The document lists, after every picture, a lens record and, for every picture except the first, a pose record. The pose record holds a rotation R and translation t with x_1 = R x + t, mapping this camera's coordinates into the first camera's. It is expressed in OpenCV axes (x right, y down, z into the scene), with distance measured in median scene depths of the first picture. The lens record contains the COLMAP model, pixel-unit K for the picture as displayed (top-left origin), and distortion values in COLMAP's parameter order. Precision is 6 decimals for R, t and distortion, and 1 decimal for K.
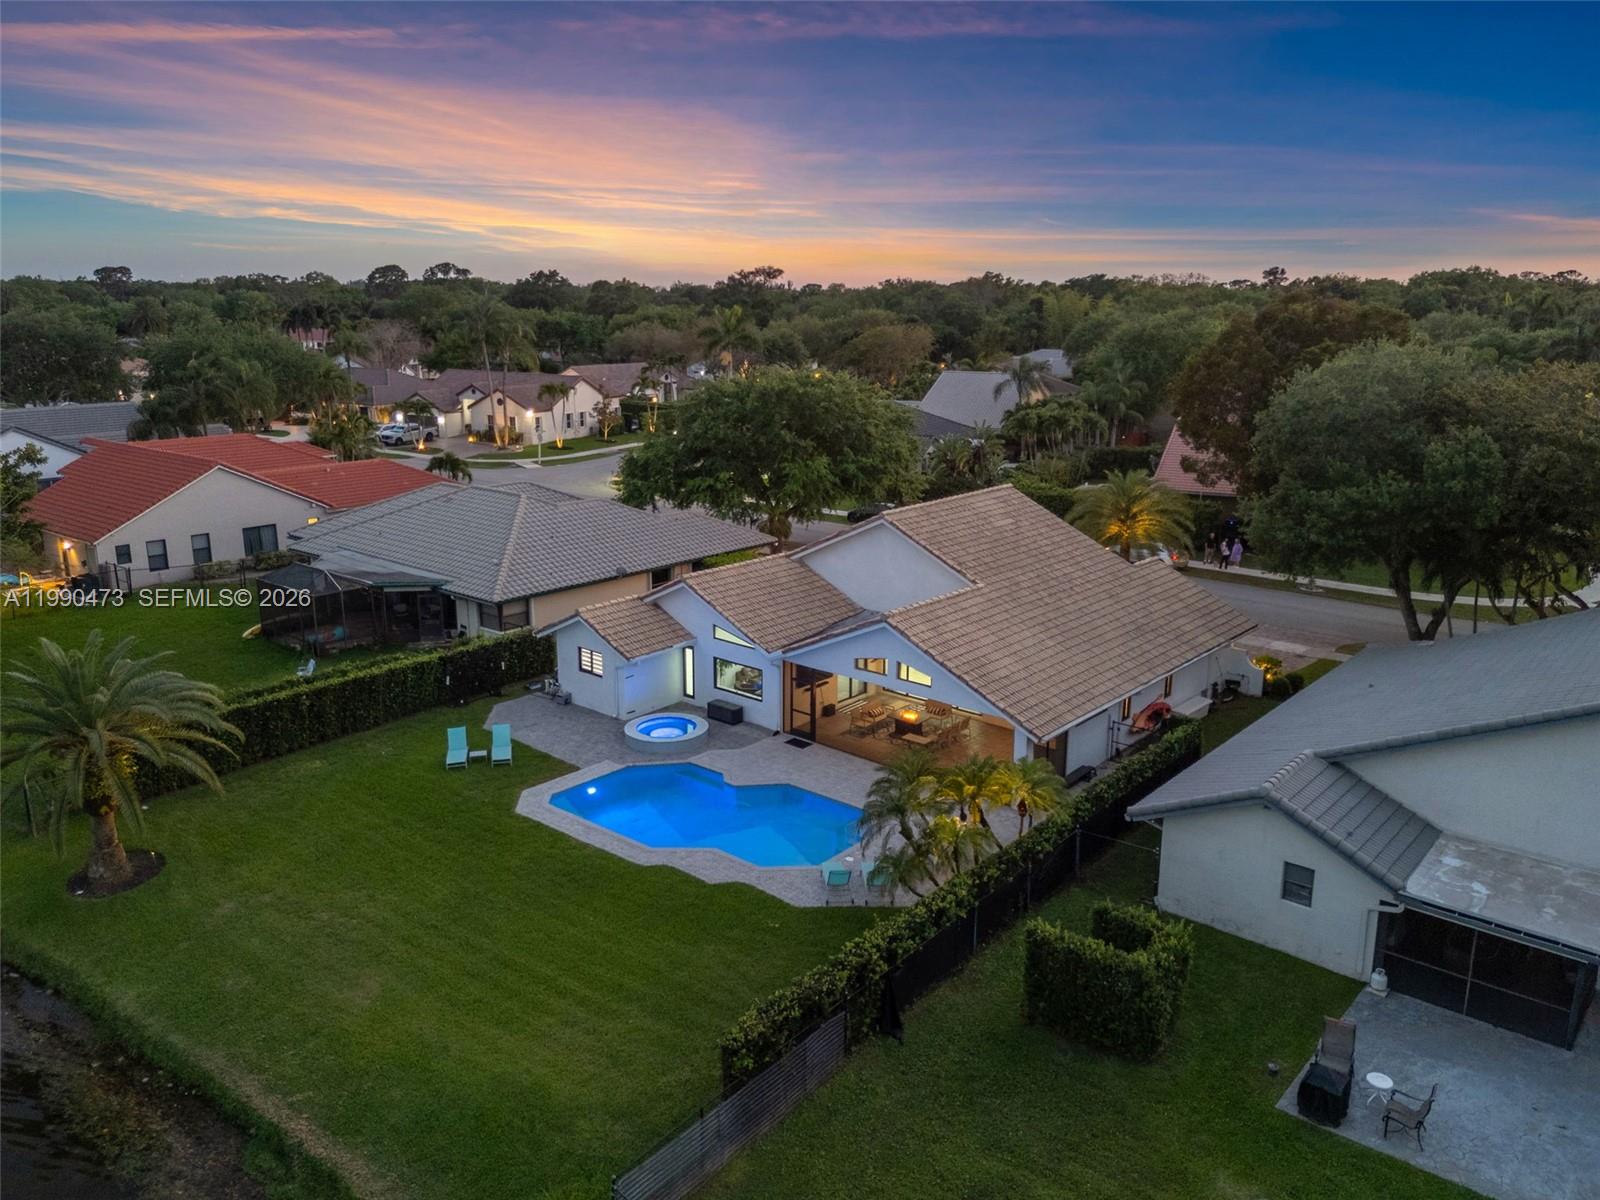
lens RADIAL K [[1184.4, 0, 800.0], [0, 1184.4, 600.0], [0, 0, 1]] dist [0.041836, -0.001965]
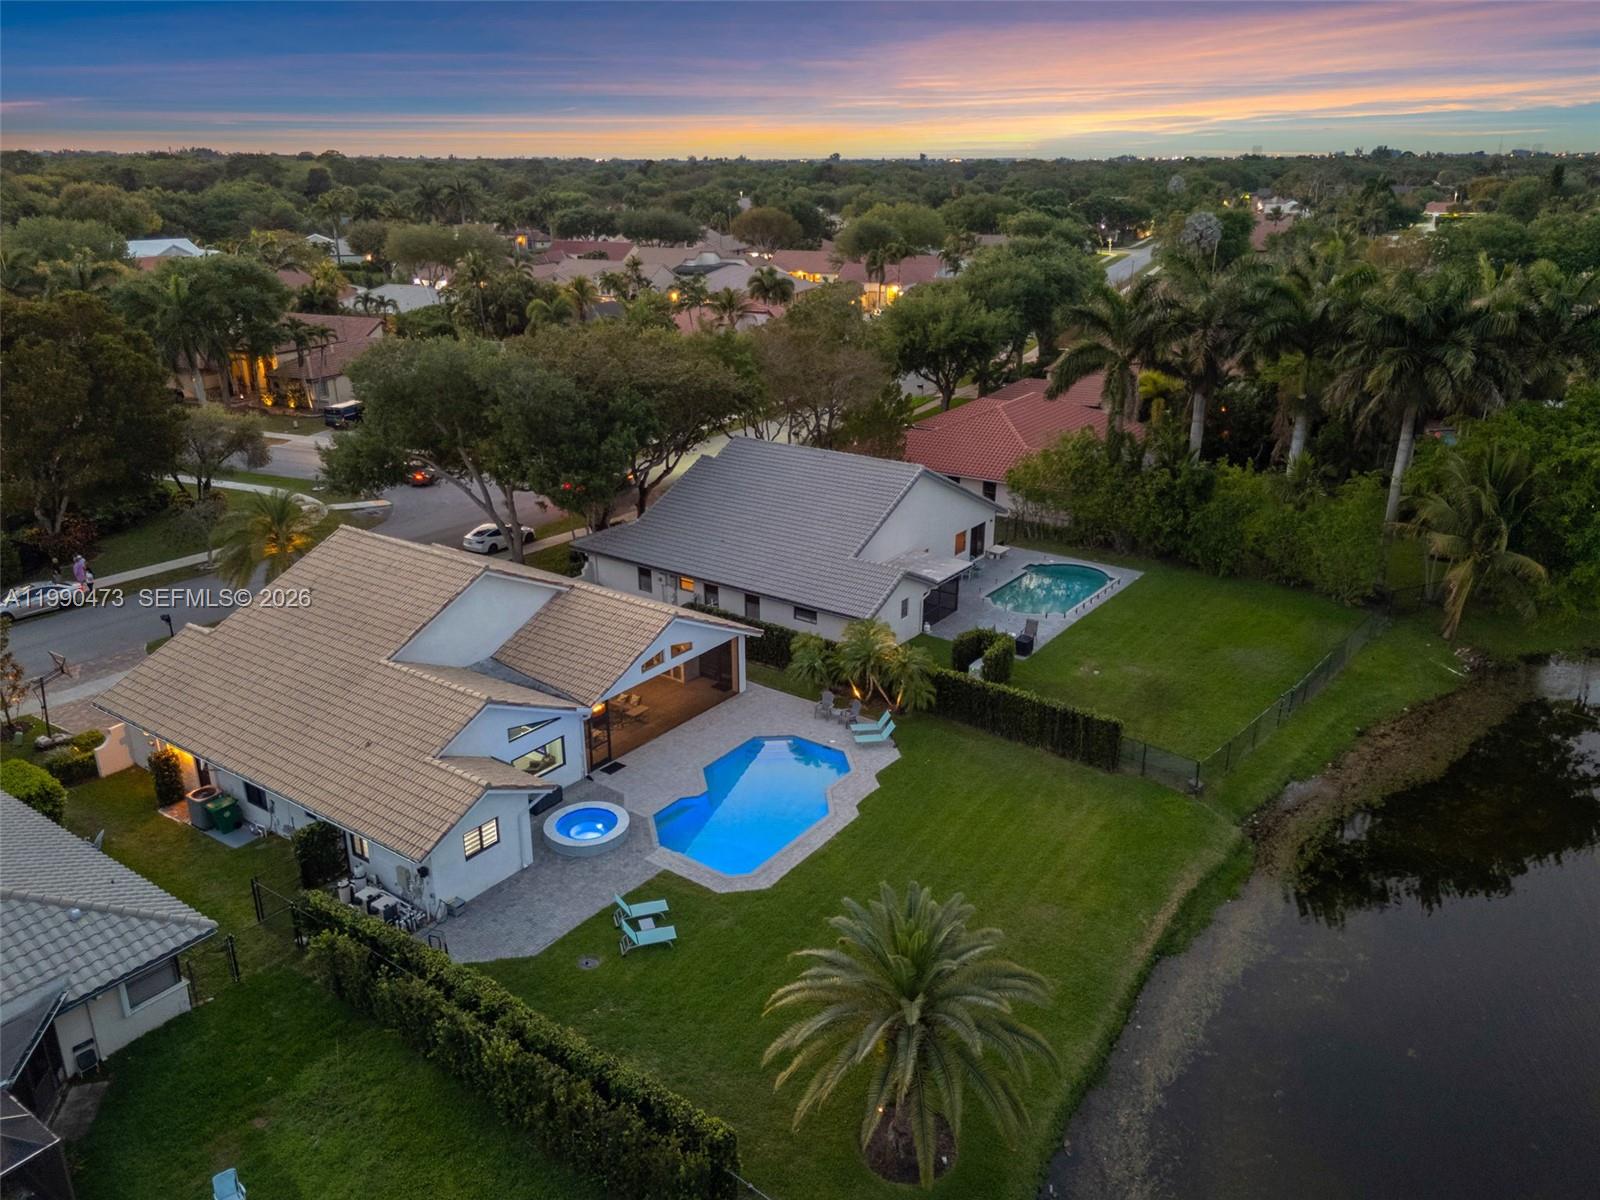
lens RADIAL K [[1184.4, 0, 800.0], [0, 1184.4, 600.0], [0, 0, 1]] dist [0.041836, -0.001965]
pose [[-0.096222, -0.349954, 0.931812, -1.007225], [0.237988, 0.900914, 0.362926, -0.385981], [-0.966490, 0.256682, -0.003403, 0.790272]]
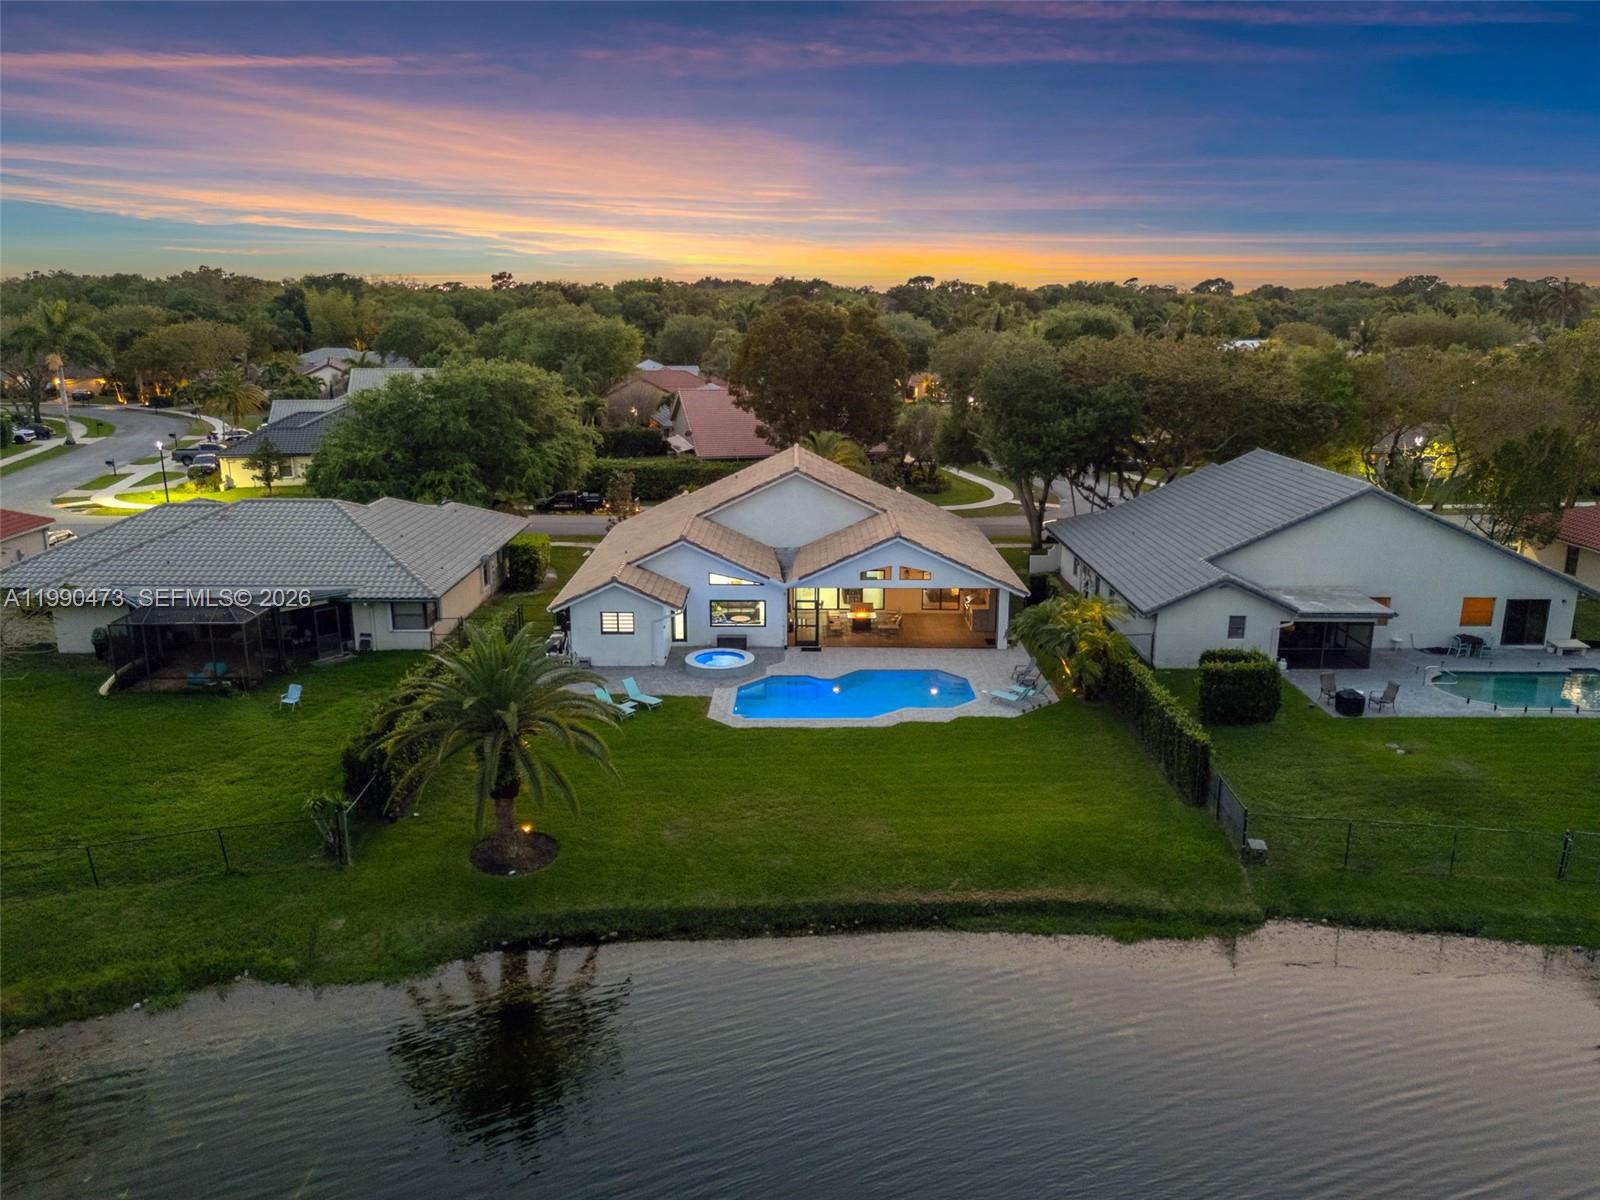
lens RADIAL K [[1184.4, 0, 800.0], [0, 1184.4, 600.0], [0, 0, 1]] dist [0.041836, -0.001965]
pose [[0.746064, -0.158142, 0.646823, -0.826362], [0.158195, 0.985672, 0.058521, -0.008218], [-0.646810, 0.058664, 0.760392, 0.037242]]
